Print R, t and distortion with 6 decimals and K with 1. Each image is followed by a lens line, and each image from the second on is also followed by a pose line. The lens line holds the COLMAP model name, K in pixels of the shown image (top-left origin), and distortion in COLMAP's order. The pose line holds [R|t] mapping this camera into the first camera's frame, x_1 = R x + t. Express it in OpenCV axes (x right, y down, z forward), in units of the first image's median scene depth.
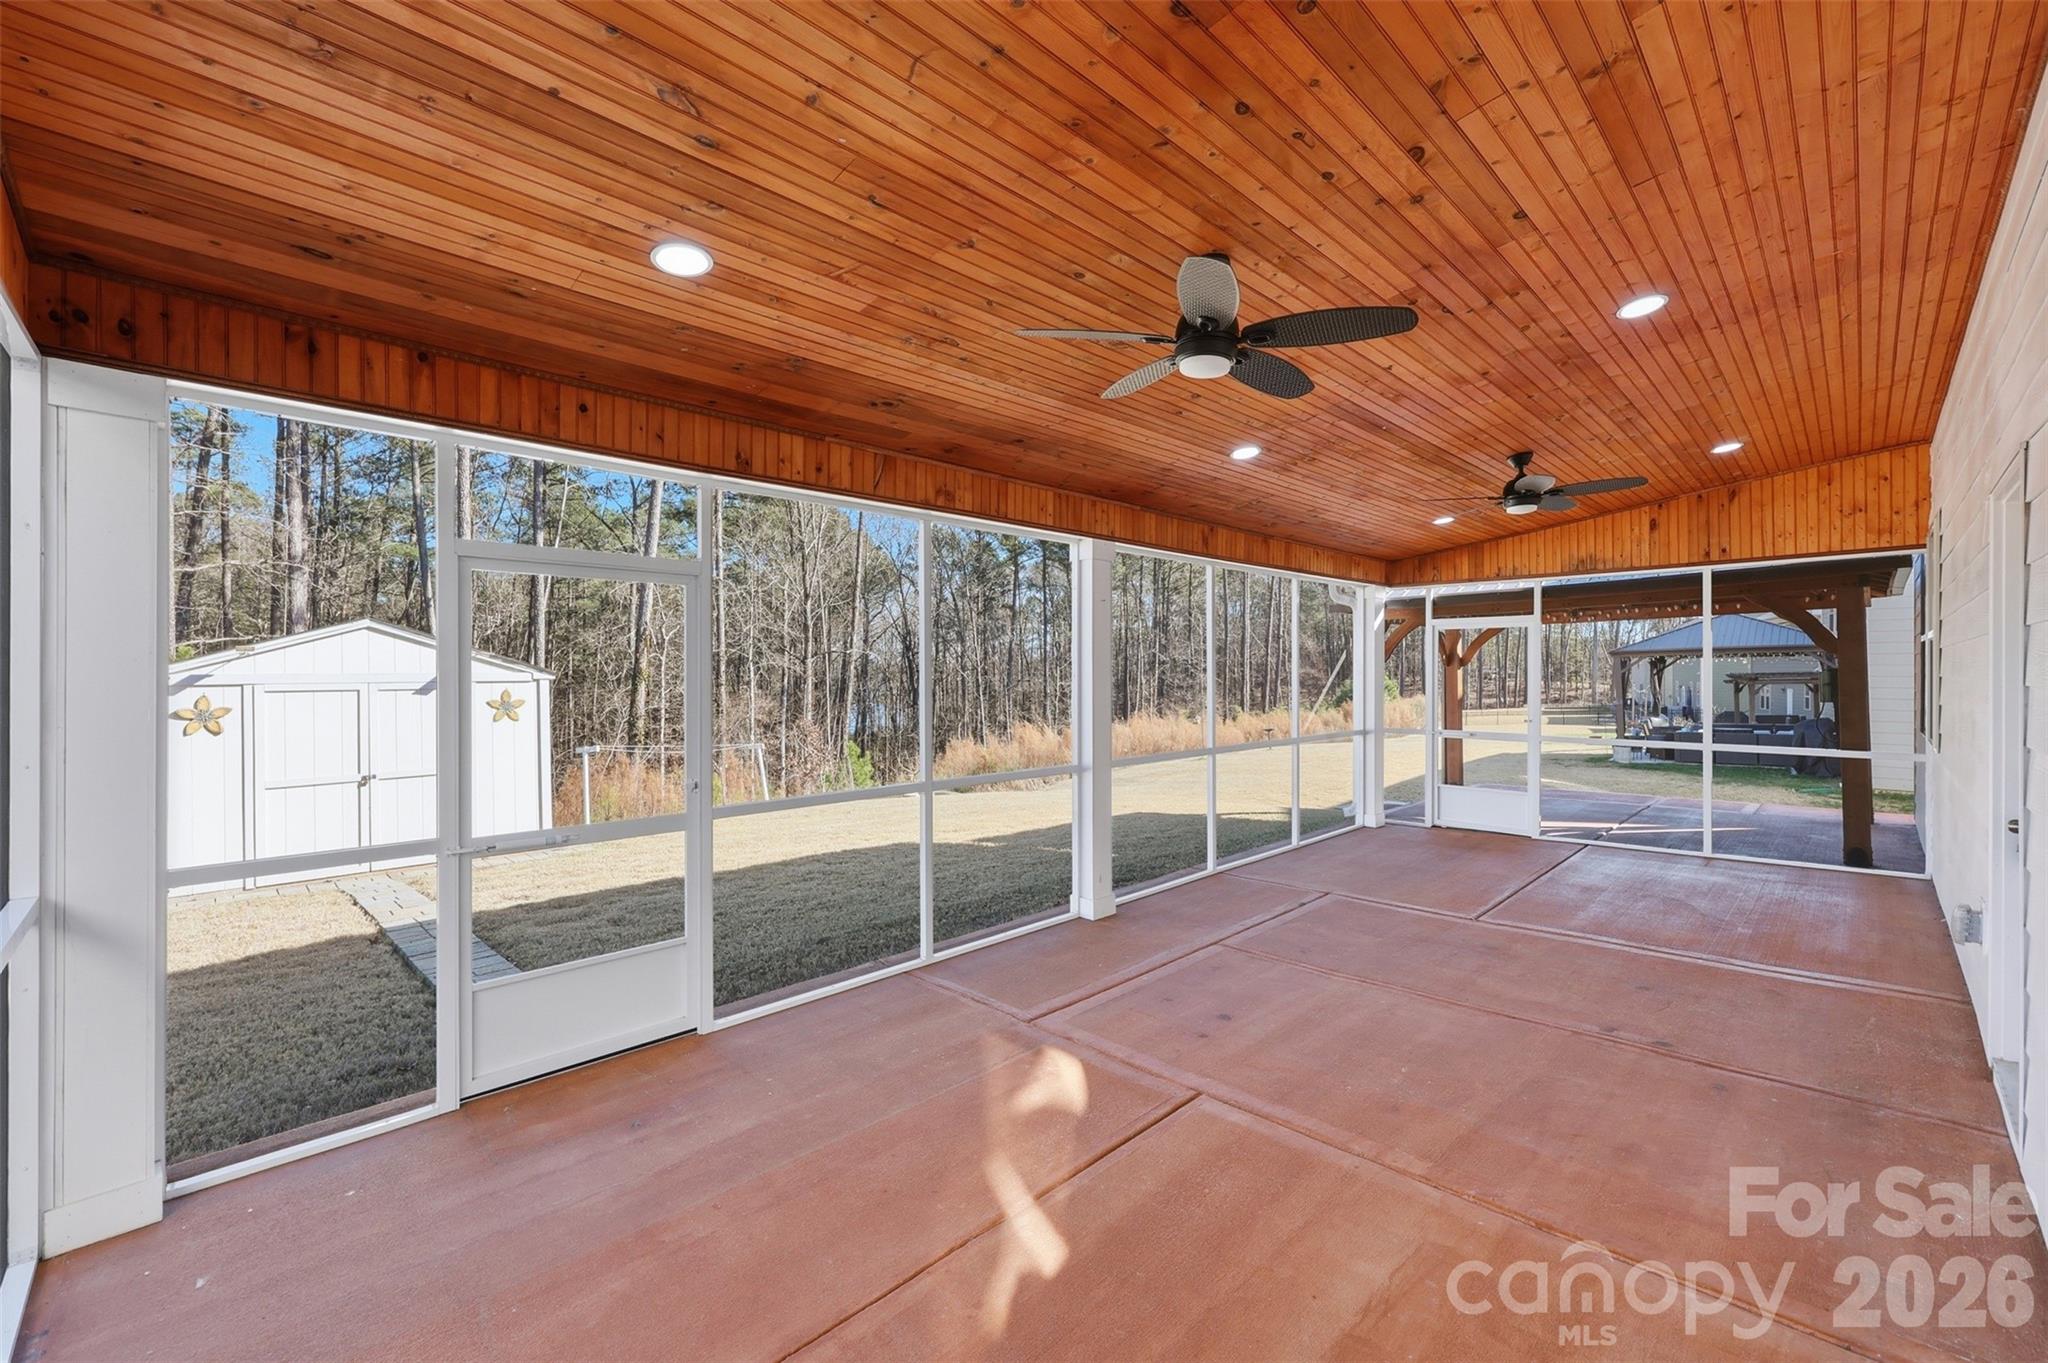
lens RADIAL K [[835.0, 0, 1030.7], [0, 835.0, 667.0], [0, 0, 1]] dist [-0.001624, 0.000526]
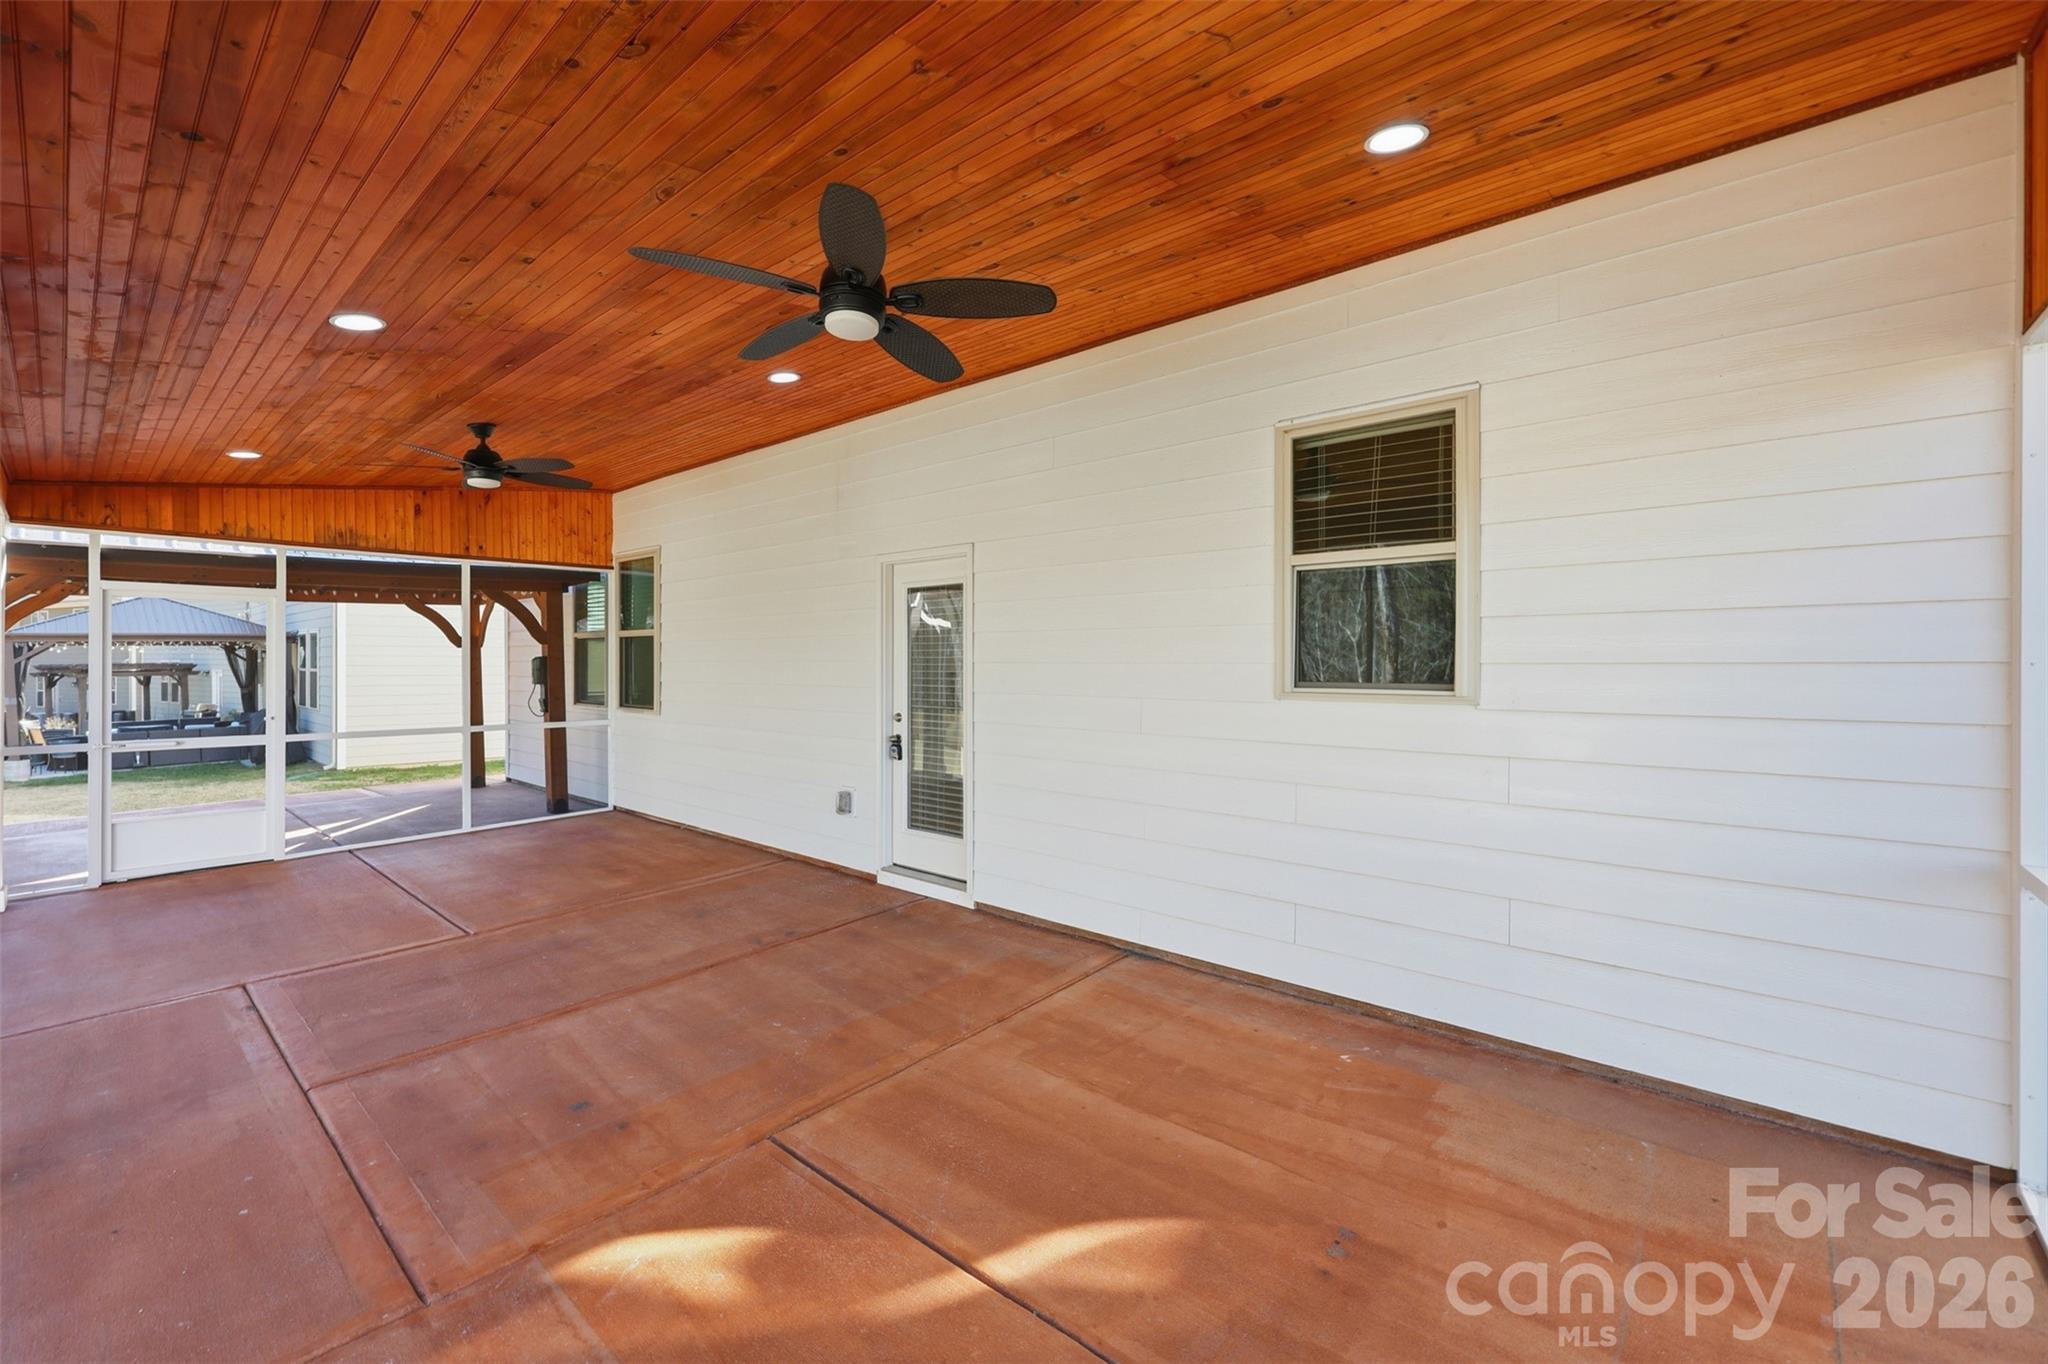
lens RADIAL K [[835.0, 0, 1030.7], [0, 835.0, 667.5], [0, 0, 1]] dist [-0.001624, 0.000526]
pose [[-0.074834, -0.004962, 0.997184, -0.337257], [-0.005682, 0.999974, 0.004550, 0.008446], [-0.997180, -0.005326, -0.074860, 0.394636]]
